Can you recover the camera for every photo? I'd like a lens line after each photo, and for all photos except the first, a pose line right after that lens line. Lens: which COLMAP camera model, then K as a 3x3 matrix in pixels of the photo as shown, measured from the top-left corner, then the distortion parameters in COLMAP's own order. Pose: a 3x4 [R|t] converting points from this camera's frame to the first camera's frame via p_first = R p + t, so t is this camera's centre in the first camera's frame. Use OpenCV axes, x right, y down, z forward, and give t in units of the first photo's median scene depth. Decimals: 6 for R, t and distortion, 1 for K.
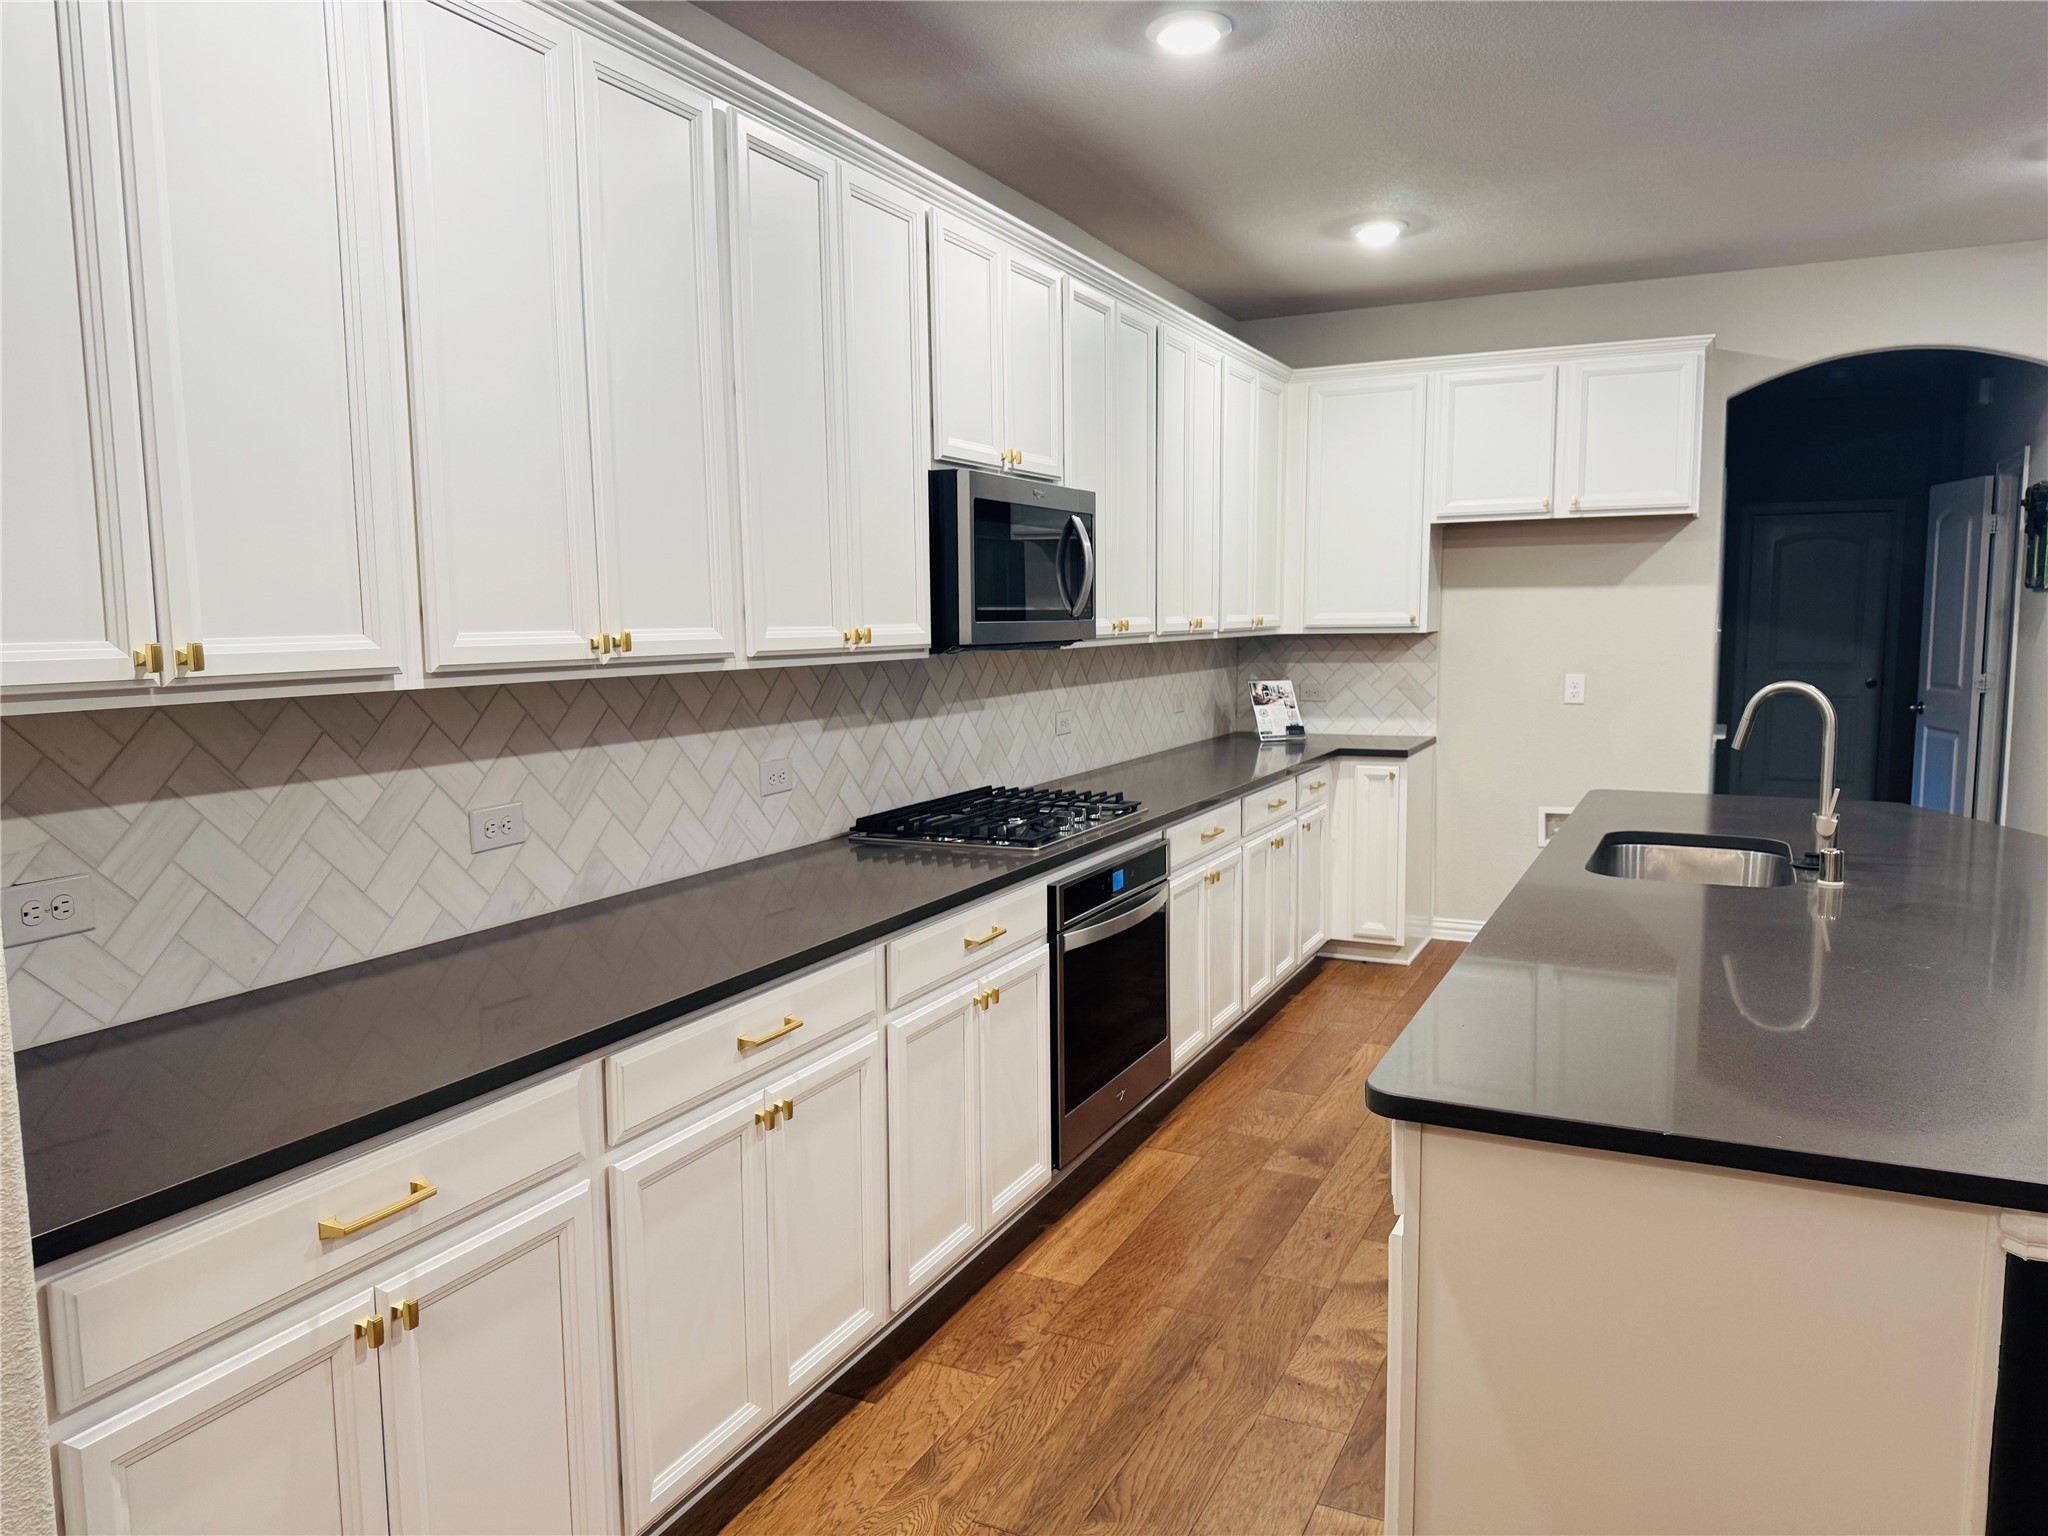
lens RADIAL K [[1448.4, 0, 1024.0], [0, 1448.4, 768.0], [0, 0, 1]] dist [0.007340, -0.001207]
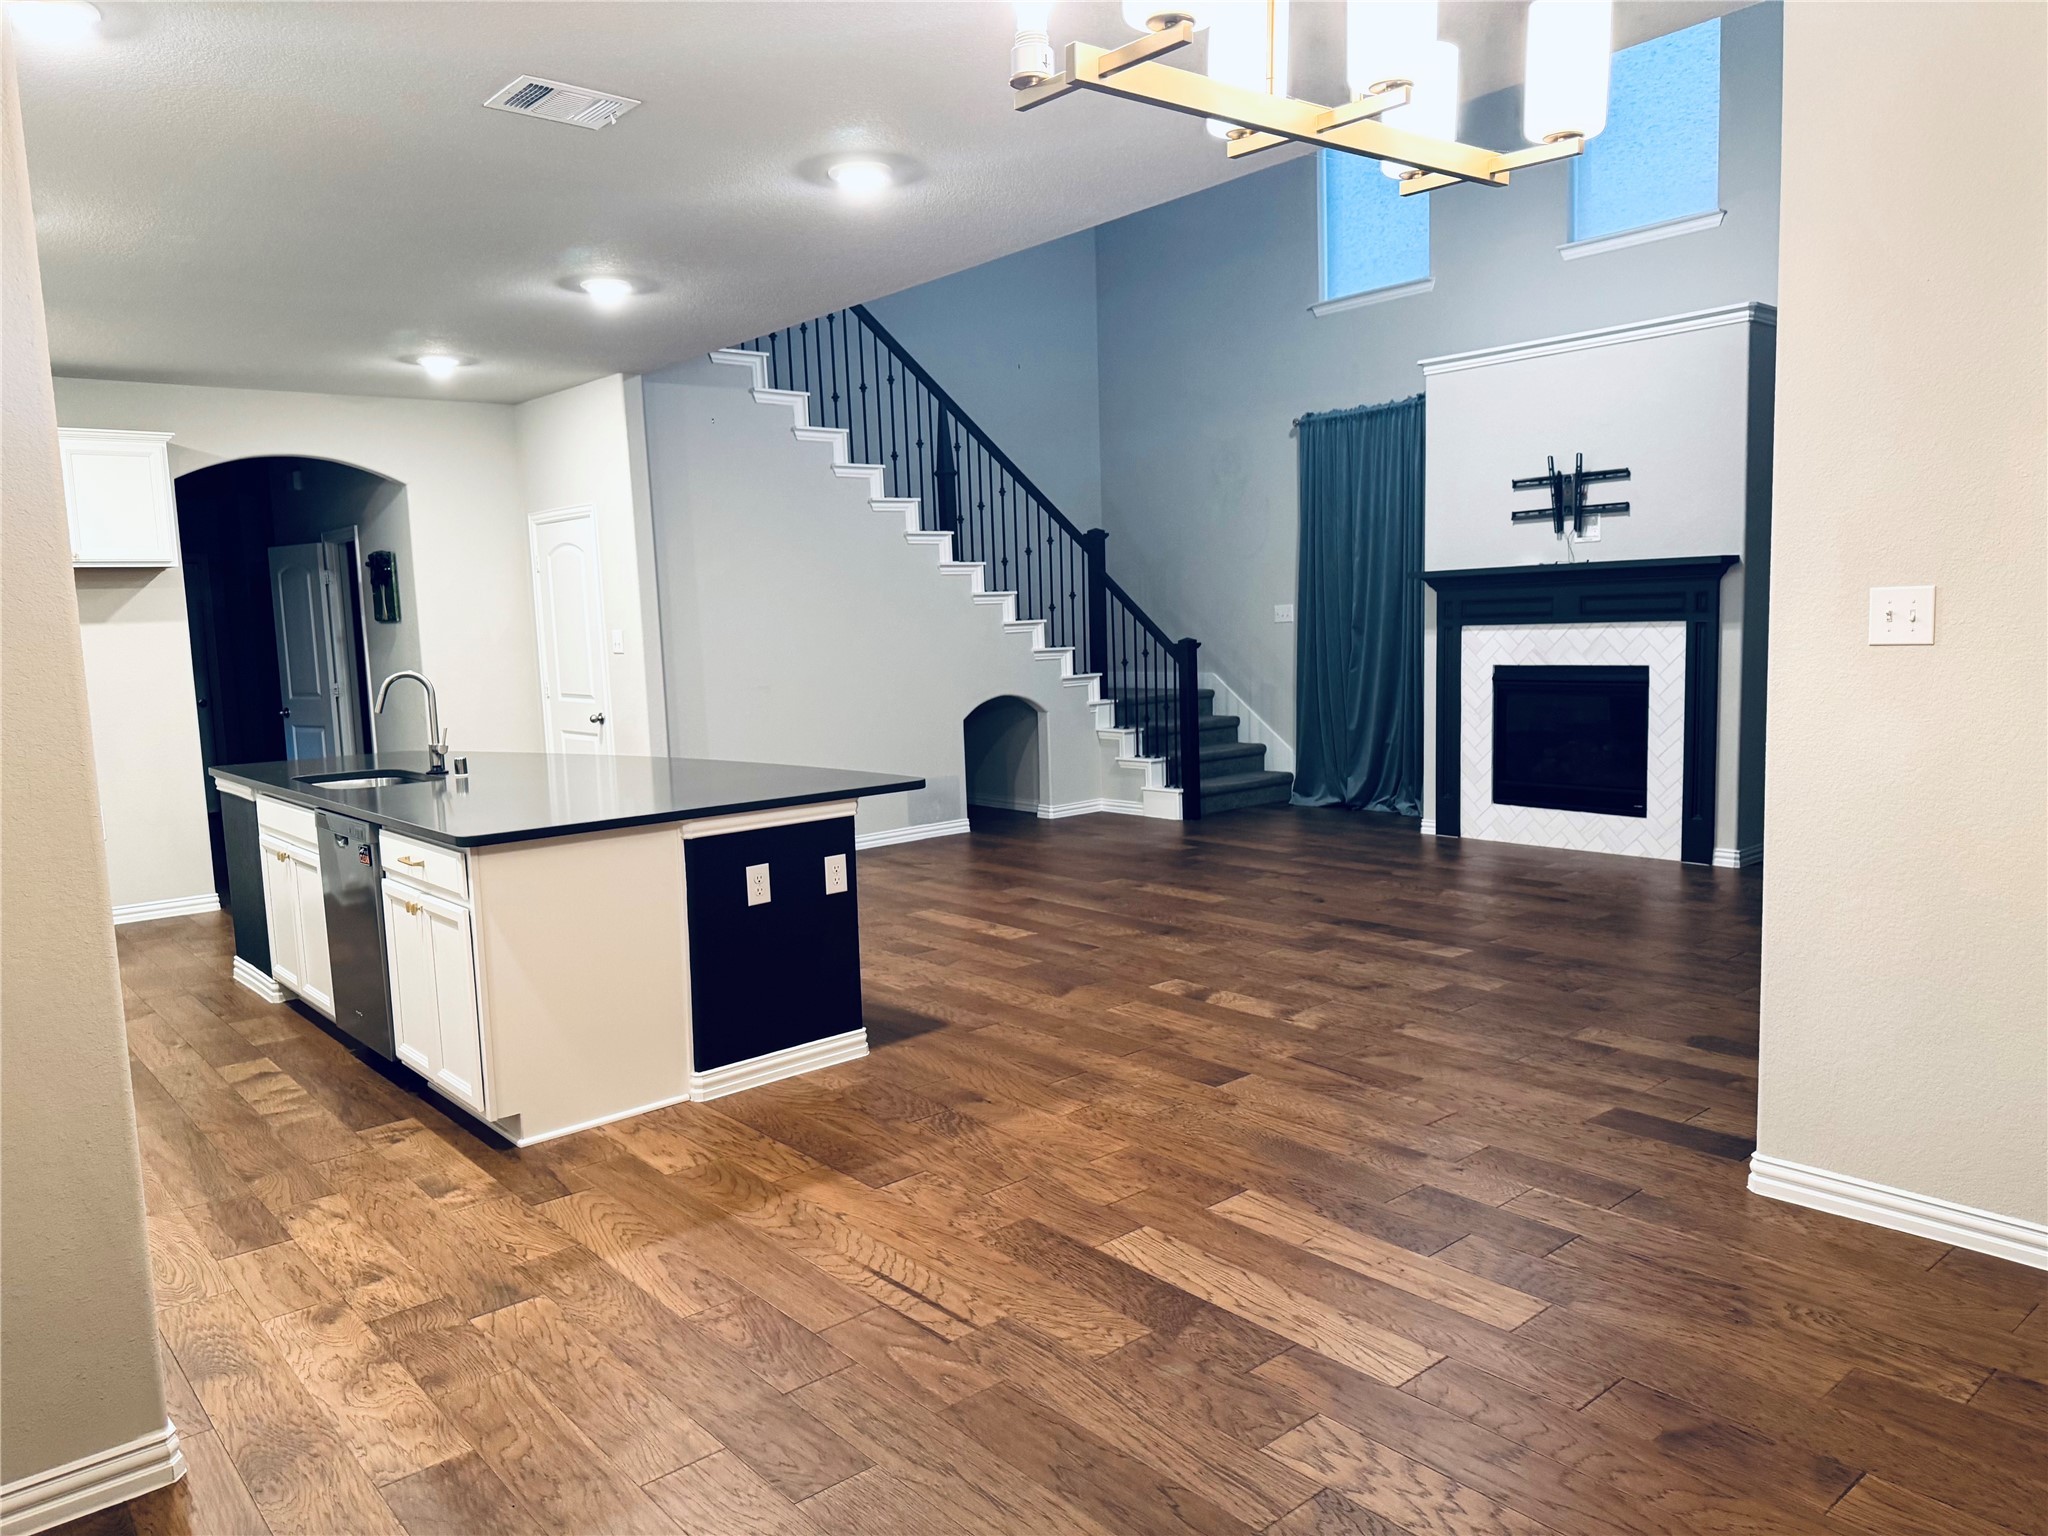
lens RADIAL K [[1448.4, 0, 1024.0], [0, 1448.4, 768.0], [0, 0, 1]] dist [0.007340, -0.001207]
pose [[0.405926, -0.101179, 0.908288, -0.455781], [0.124502, 0.990709, 0.054719, 0.029486], [-0.905386, 0.090872, 0.414752, -0.231856]]
